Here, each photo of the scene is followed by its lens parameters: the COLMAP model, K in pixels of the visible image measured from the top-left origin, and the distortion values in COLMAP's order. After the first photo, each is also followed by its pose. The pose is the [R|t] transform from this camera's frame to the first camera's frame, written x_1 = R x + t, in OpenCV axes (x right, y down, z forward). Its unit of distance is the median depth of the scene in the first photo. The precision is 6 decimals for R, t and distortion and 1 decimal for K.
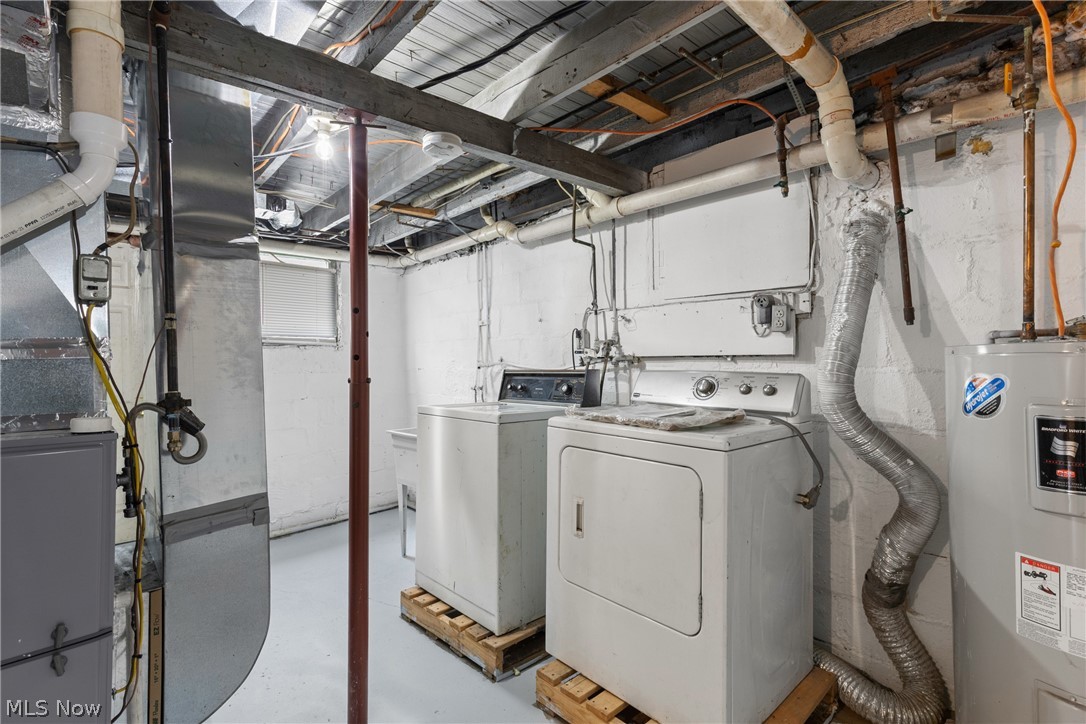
lens RADIAL K [[497.2, 0, 539.8], [0, 497.2, 357.6], [0, 0, 1]] dist [0.002560, 0.000093]
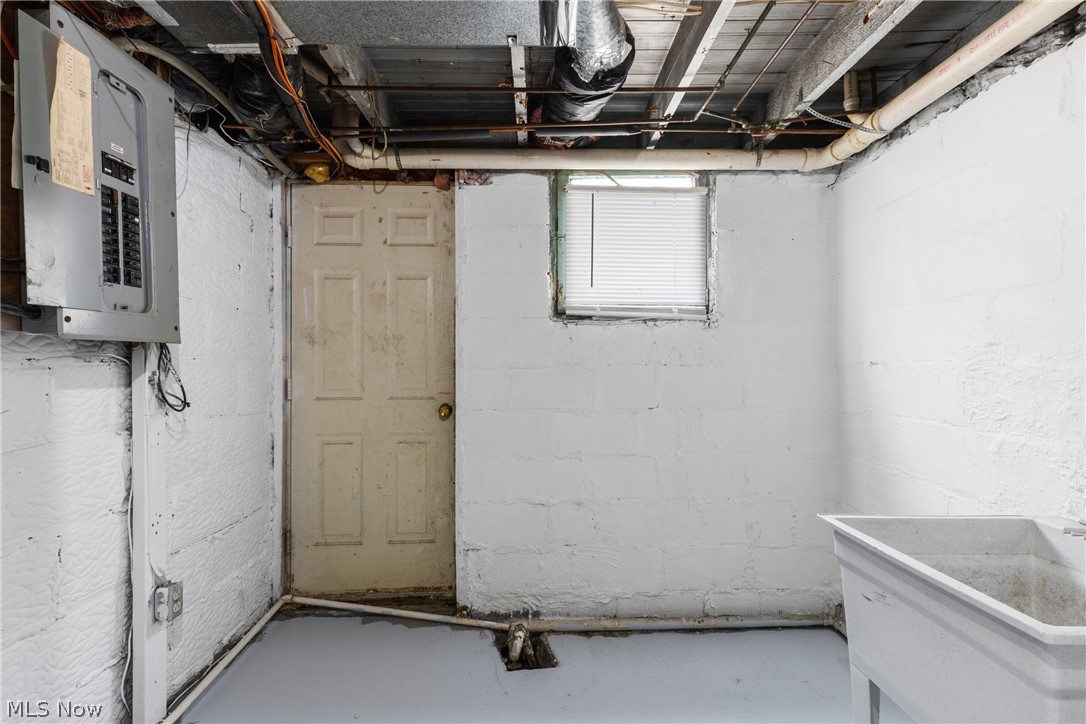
lens RADIAL K [[497.2, 0, 538.7], [0, 497.2, 359.7], [0, 0, 1]] dist [0.002560, 0.000093]
pose [[0.739107, 0.012529, -0.673472, -0.167451], [-0.006970, 0.999916, 0.010952, 0.017996], [0.673552, -0.003401, 0.739132, 0.451779]]
